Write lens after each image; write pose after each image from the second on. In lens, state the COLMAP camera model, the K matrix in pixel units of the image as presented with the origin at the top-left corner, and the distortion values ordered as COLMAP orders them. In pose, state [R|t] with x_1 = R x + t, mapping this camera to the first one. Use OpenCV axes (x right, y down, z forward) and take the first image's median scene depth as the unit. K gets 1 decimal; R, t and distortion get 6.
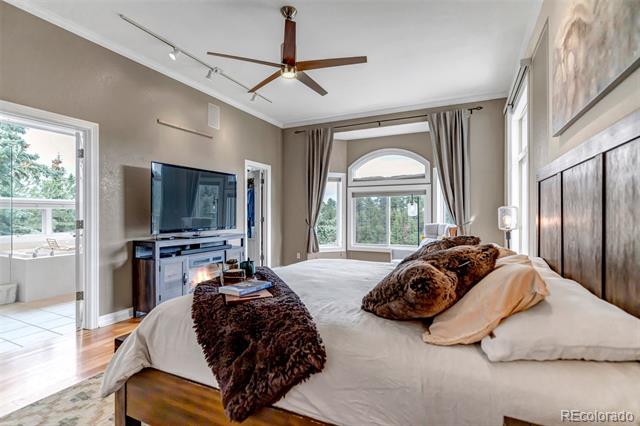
lens RADIAL K [[310.9, 0, 320.0], [0, 310.9, 213.0], [0, 0, 1]] dist [-0.003010, 0.000043]
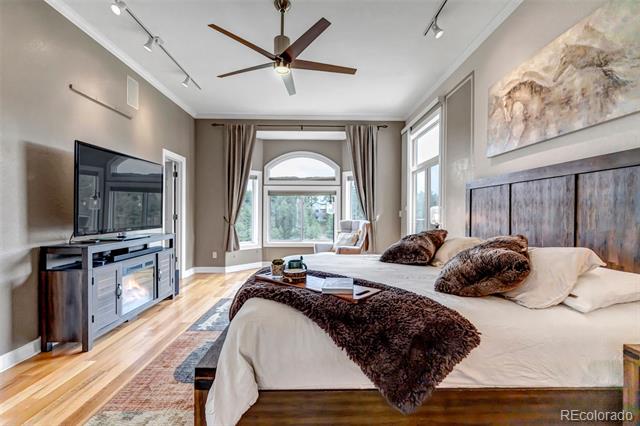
lens RADIAL K [[295.1, 0, 320.0], [0, 295.1, 213.0], [0, 0, 1]] dist [0.003887, 0.000351]
pose [[0.892932, 0.003658, 0.450177, -0.237310], [-0.007234, 0.999954, 0.006224, 0.000892], [-0.450133, -0.008814, 0.892918, 0.062867]]
